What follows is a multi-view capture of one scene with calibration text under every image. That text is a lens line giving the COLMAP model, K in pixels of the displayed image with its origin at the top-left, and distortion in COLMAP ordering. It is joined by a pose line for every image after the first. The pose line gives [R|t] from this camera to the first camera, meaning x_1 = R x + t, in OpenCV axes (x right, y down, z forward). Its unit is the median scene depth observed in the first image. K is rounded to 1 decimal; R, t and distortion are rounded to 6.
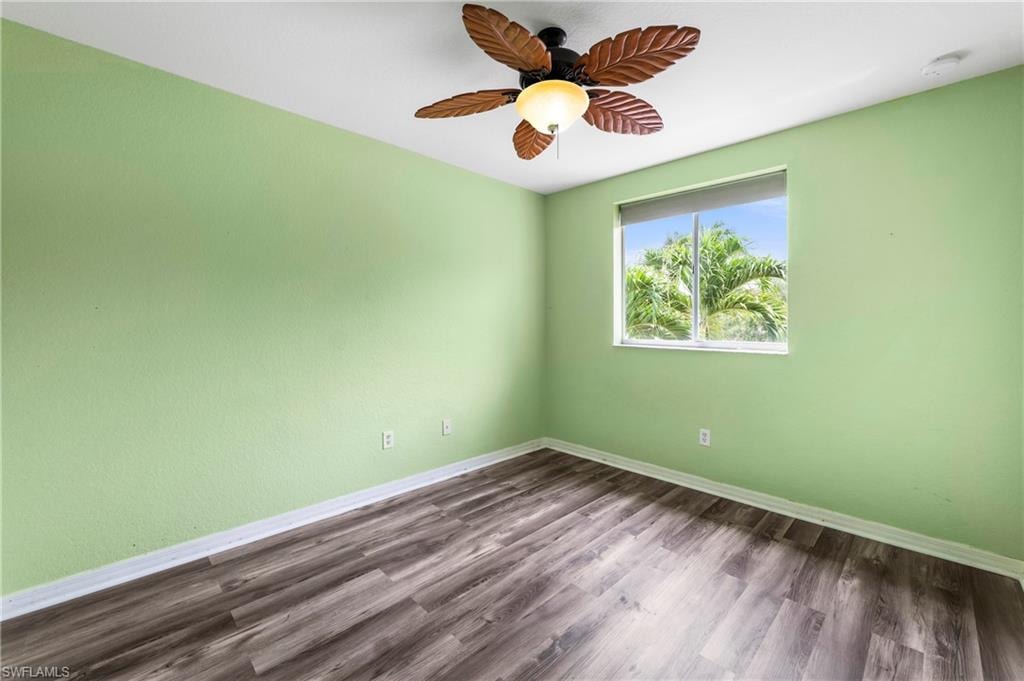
lens RADIAL K [[419.1, 0, 508.0], [0, 419.1, 318.0], [0, 0, 1]] dist [-0.000433, -0.000028]
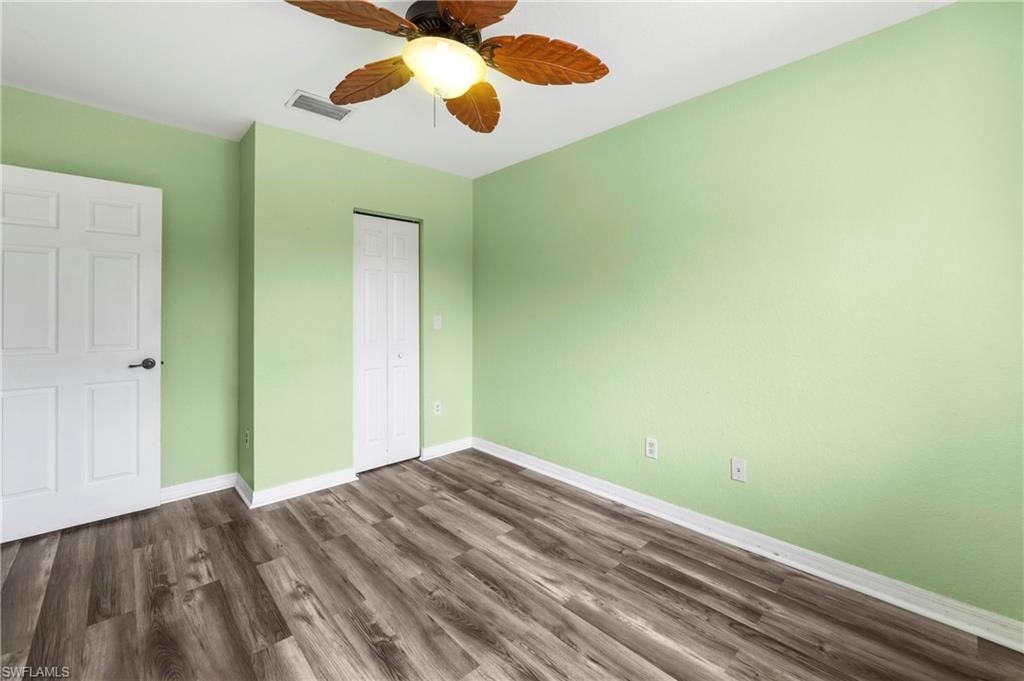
lens RADIAL K [[419.1, 0, 508.0], [0, 419.1, 318.0], [0, 0, 1]] dist [-0.000433, -0.000028]
pose [[-0.025591, 0.005651, -0.999657, 0.764850], [0.010937, 0.999926, 0.005373, 0.011018], [0.999613, -0.010795, -0.025651, 0.923121]]
